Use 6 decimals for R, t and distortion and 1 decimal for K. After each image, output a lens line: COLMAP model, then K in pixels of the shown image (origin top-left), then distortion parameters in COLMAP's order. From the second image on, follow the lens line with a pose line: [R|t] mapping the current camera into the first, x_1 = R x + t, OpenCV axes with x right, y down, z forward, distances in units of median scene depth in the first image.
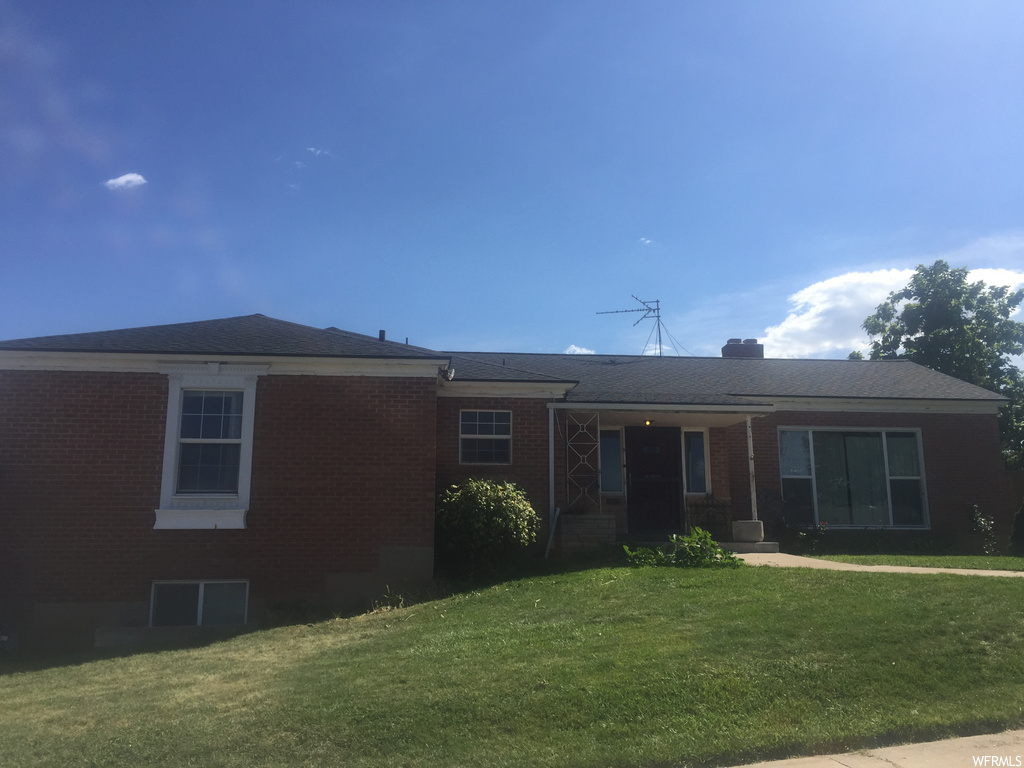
lens RADIAL K [[882.5, 0, 512.0], [0, 882.5, 384.0], [0, 0, 1]] dist [0.085063, -0.138714]
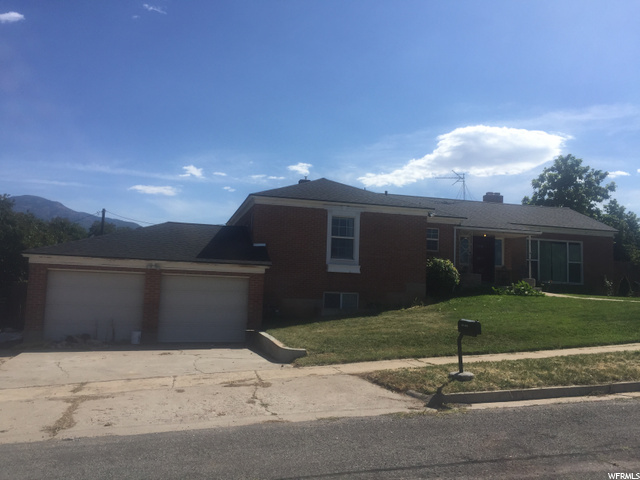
lens RADIAL K [[551.6, 0, 320.0], [0, 551.6, 240.0], [0, 0, 1]] dist [0.085063, -0.138714]
pose [[0.990391, 0.052019, 0.128143, -0.409816], [-0.064466, 0.993390, 0.094980, -0.048802], [-0.122355, -0.102328, 0.987197, -0.351288]]
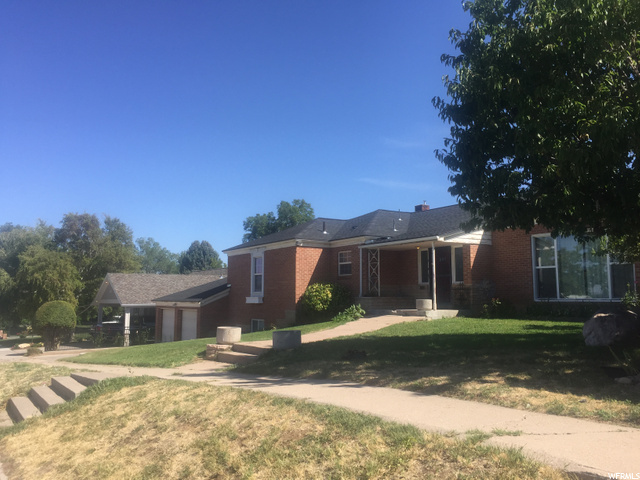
lens RADIAL K [[551.6, 0, 320.0], [0, 551.6, 240.0], [0, 0, 1]] dist [0.085063, -0.138714]
pose [[0.436698, -0.092908, -0.894798, 1.000963], [0.165158, 0.986027, -0.021776, 0.016432], [0.884318, -0.138273, 0.445940, 0.244631]]
